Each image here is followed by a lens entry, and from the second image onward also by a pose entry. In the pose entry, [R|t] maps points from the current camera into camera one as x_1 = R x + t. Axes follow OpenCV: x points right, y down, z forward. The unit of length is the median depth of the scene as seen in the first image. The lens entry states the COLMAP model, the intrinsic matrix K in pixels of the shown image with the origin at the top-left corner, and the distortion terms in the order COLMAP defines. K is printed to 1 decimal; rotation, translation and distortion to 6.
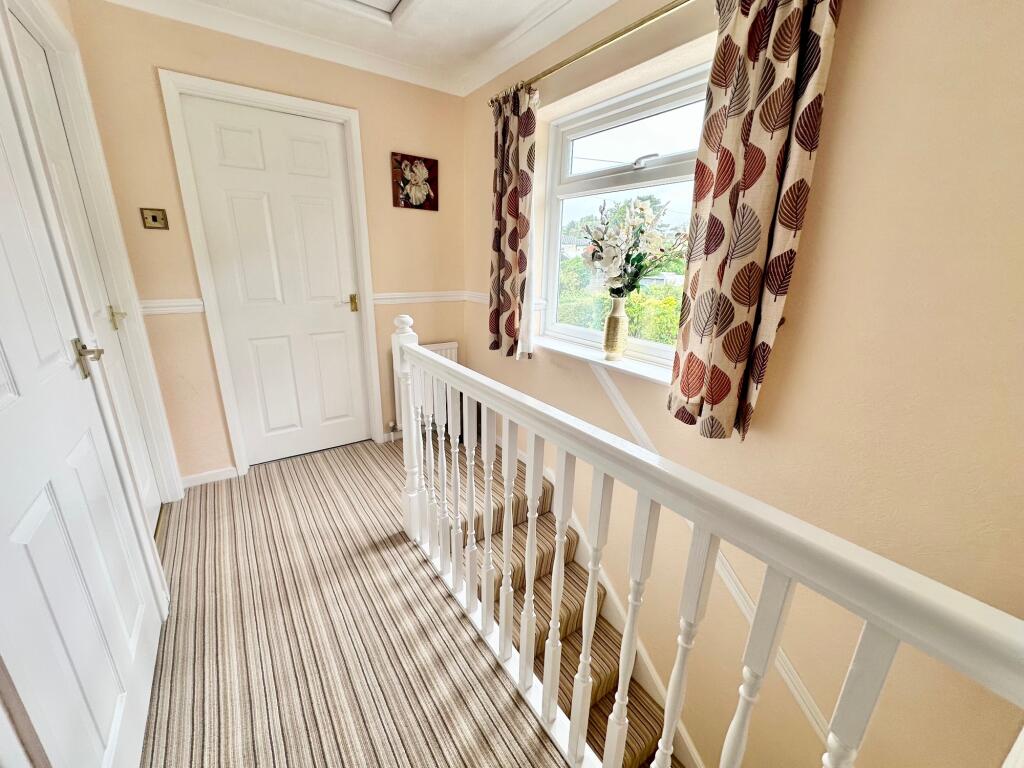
lens RADIAL K [[406.6, 0, 509.9], [0, 406.6, 381.3], [0, 0, 1]] dist [-0.003487, 0.000496]
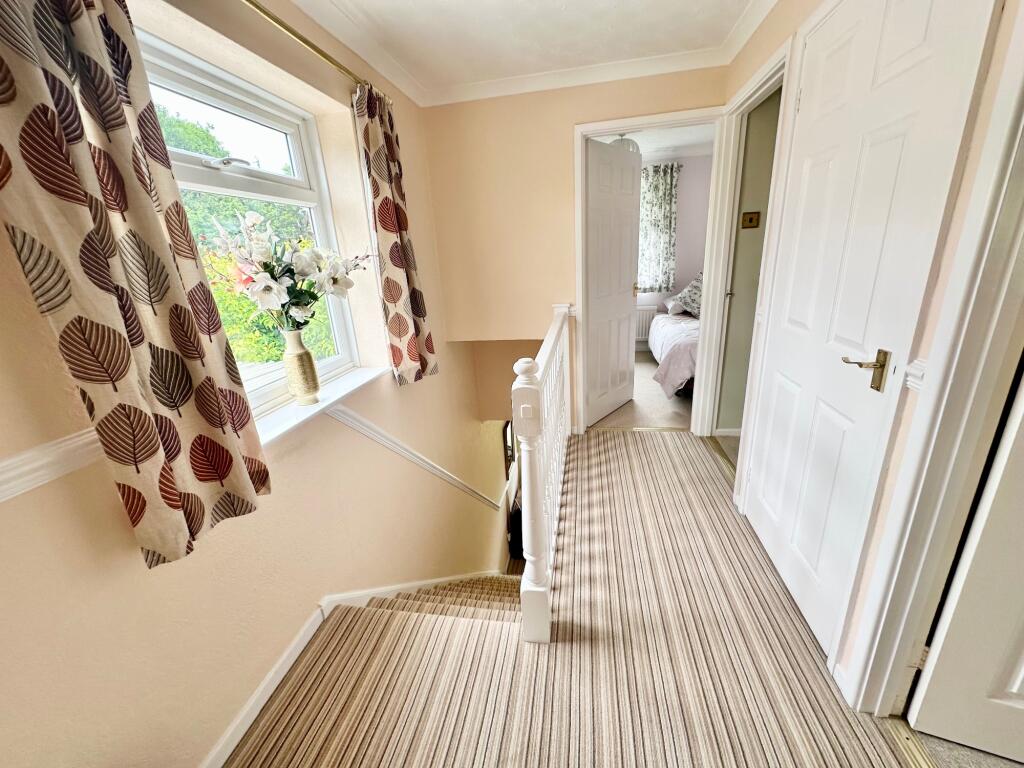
lens RADIAL K [[406.6, 0, 511.4], [0, 406.6, 384.1], [0, 0, 1]] dist [-0.003487, 0.000496]
pose [[-0.709087, -0.189744, 0.679112, -0.700334], [0.251697, 0.831554, 0.495144, -0.458523], [-0.658669, 0.522030, -0.541885, 1.347601]]
